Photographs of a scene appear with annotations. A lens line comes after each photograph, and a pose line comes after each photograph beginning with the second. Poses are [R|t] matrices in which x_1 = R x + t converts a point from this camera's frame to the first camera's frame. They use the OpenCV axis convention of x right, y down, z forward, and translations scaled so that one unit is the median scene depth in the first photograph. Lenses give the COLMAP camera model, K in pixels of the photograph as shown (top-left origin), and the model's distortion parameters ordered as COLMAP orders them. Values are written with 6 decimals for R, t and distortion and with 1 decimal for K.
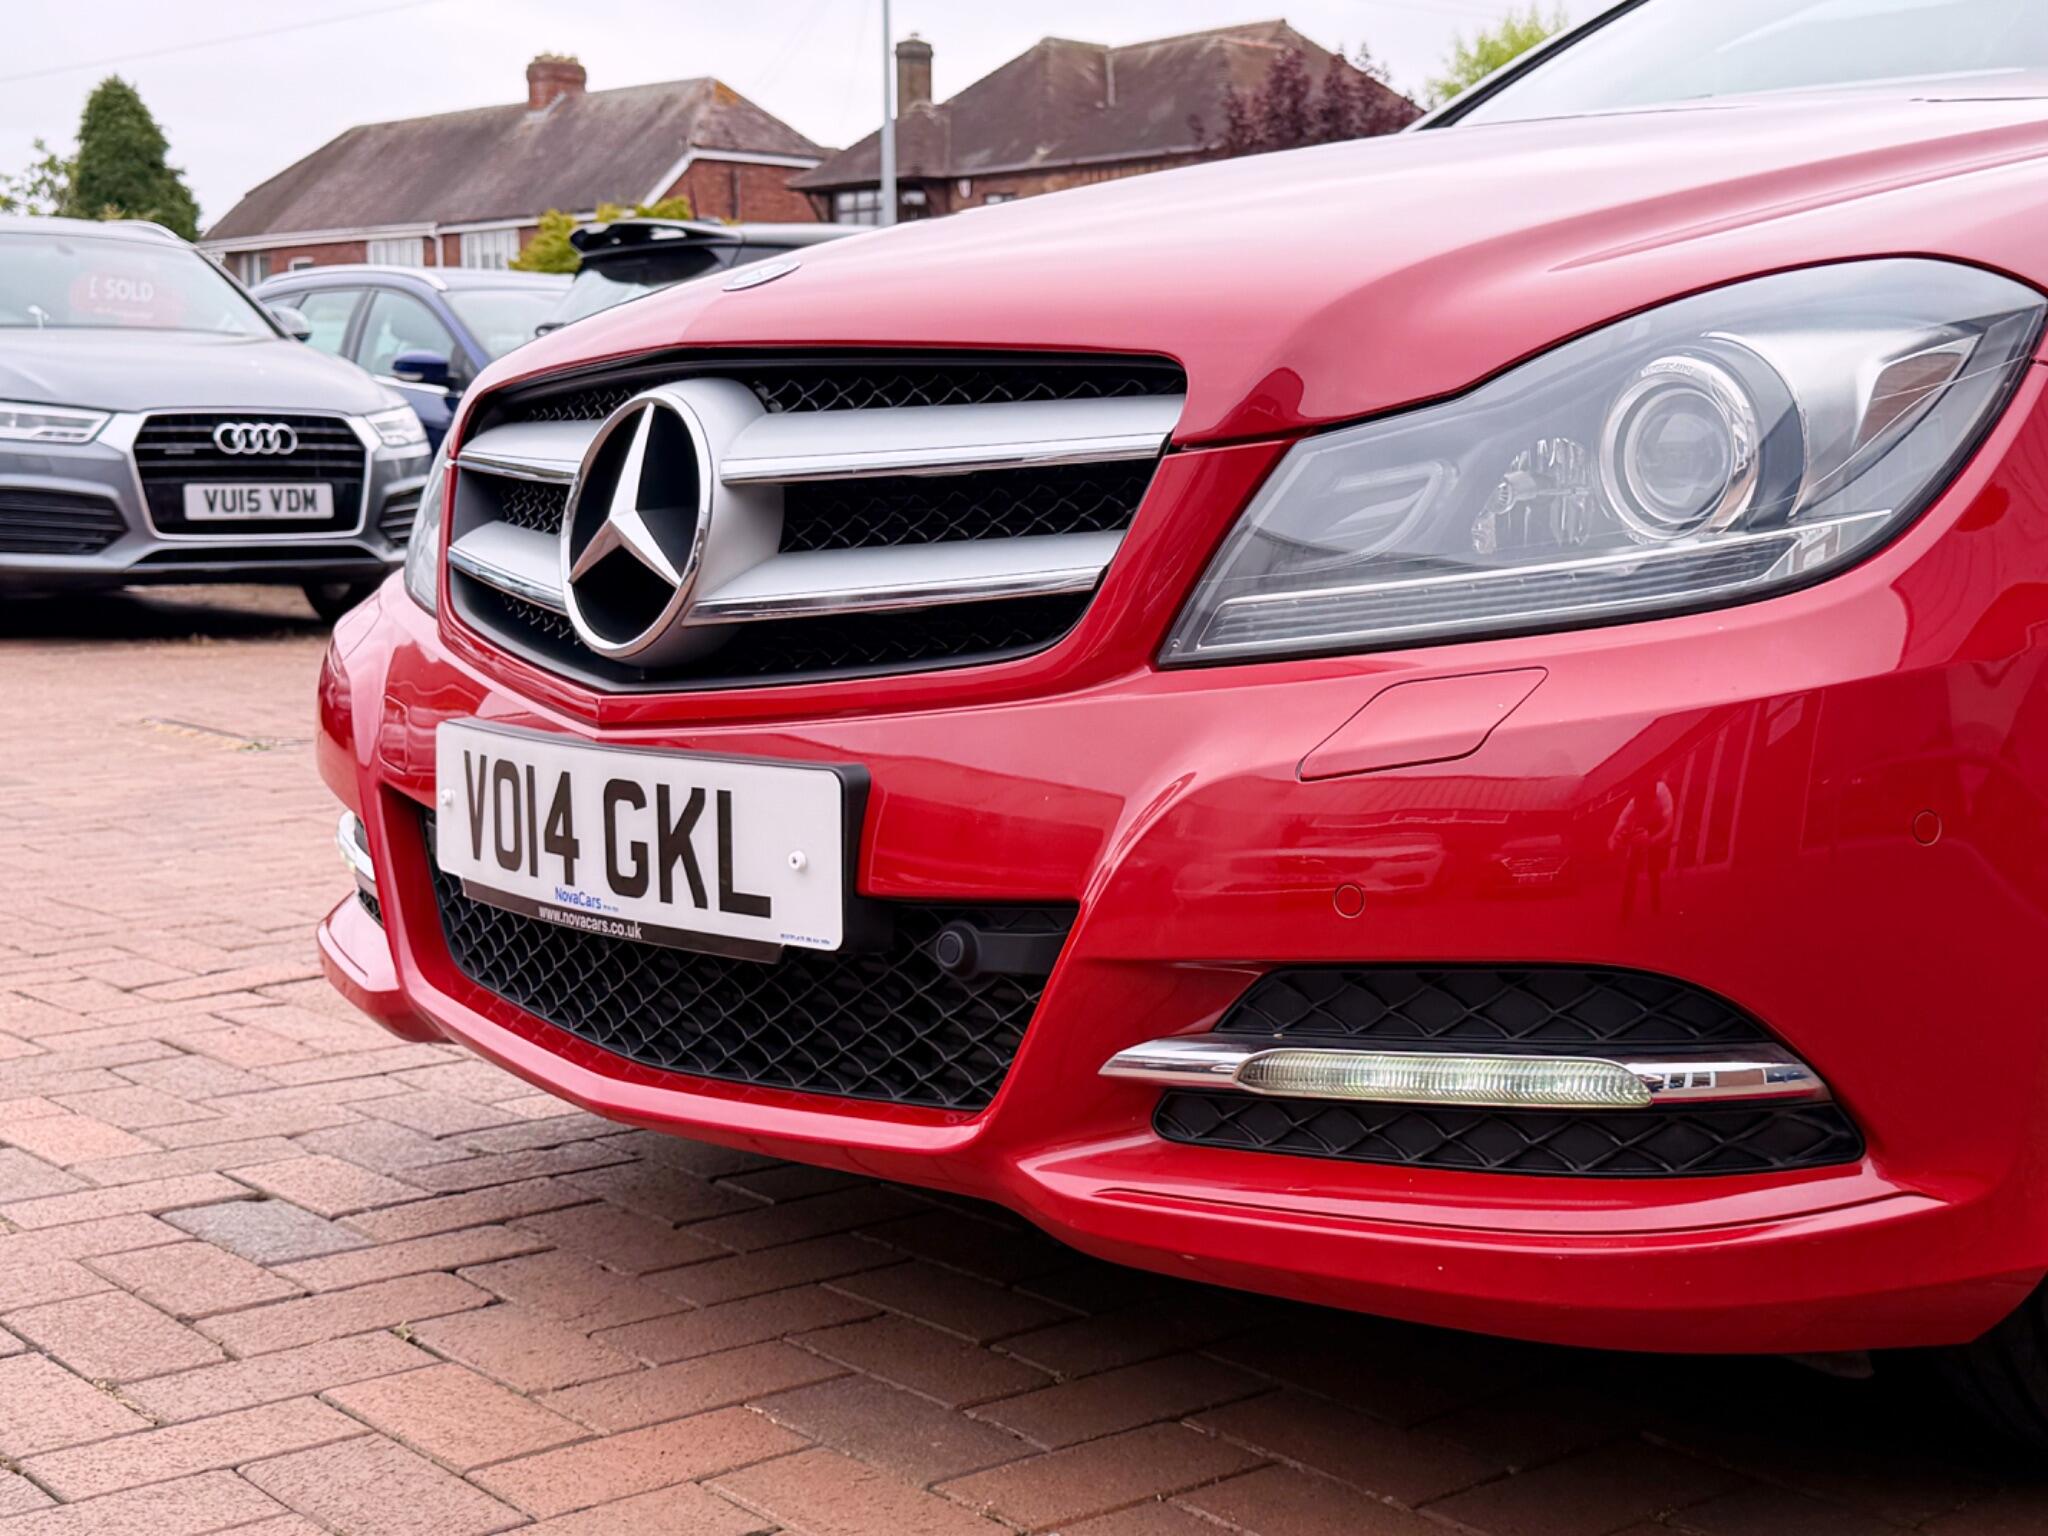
lens RADIAL K [[2829.8, 0, 1020.4], [0, 2829.8, 763.2], [0, 0, 1]] dist [0.203462, -0.504673]
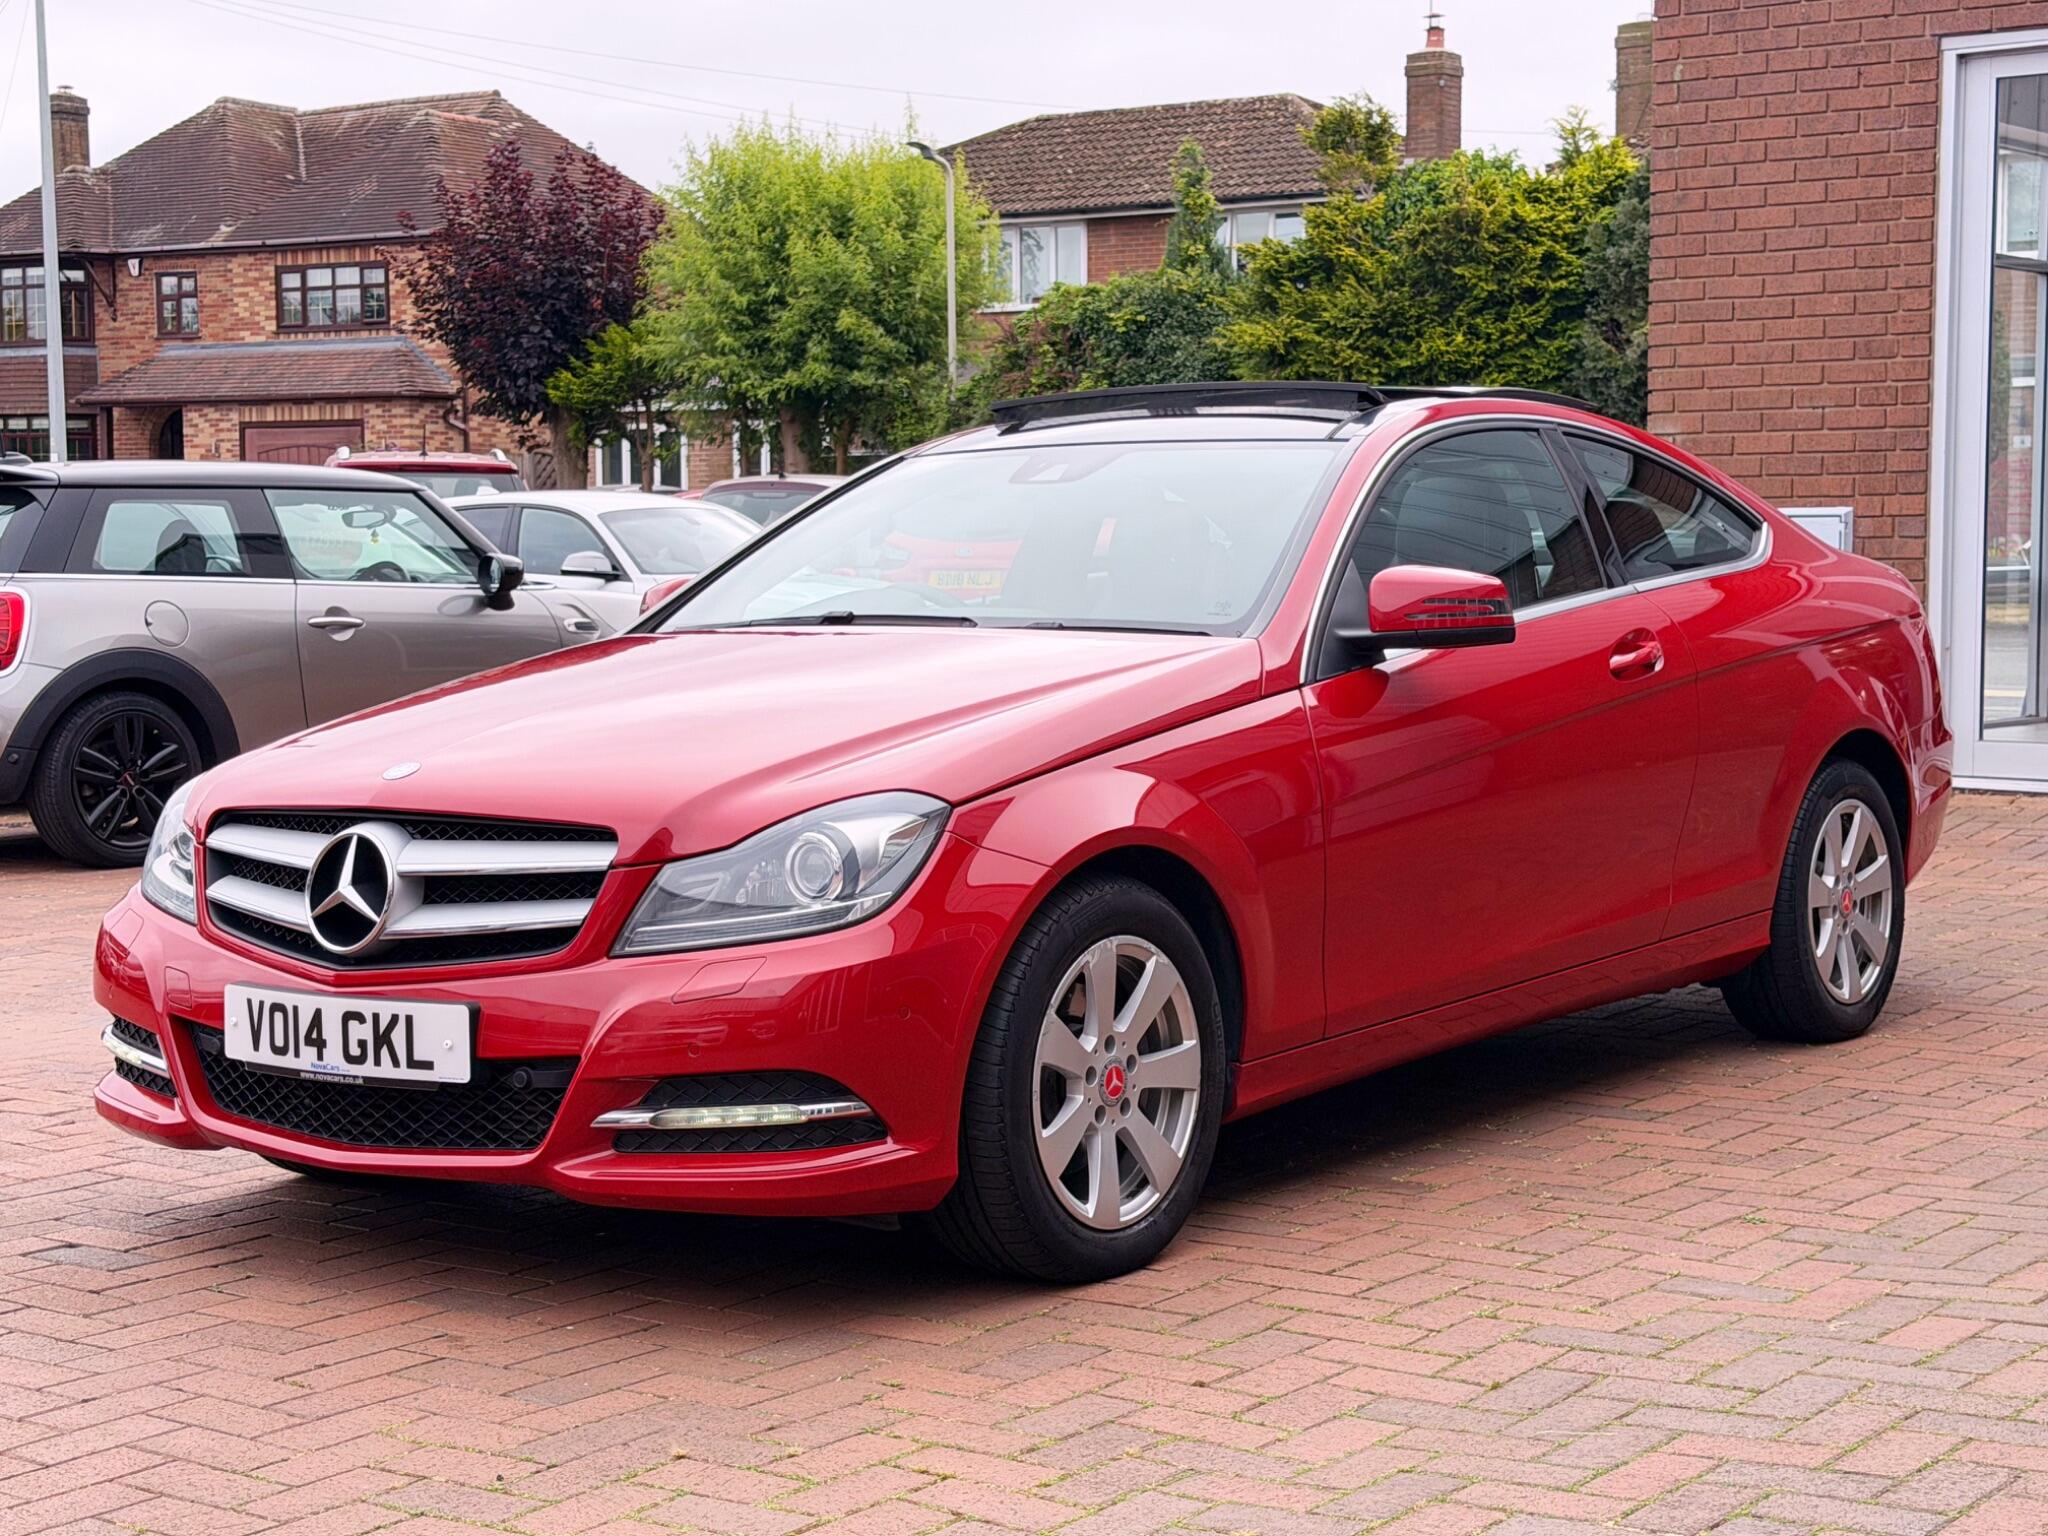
lens RADIAL K [[3287.3, 0, 1038.1], [0, 3287.3, 764.1], [0, 0, 1]] dist [0.150454, -0.050436]
pose [[0.968336, -0.022845, 0.248602, -0.202072], [0.032961, 0.998786, -0.036604, -0.057355], [-0.247464, 0.043639, 0.967914, -1.255577]]
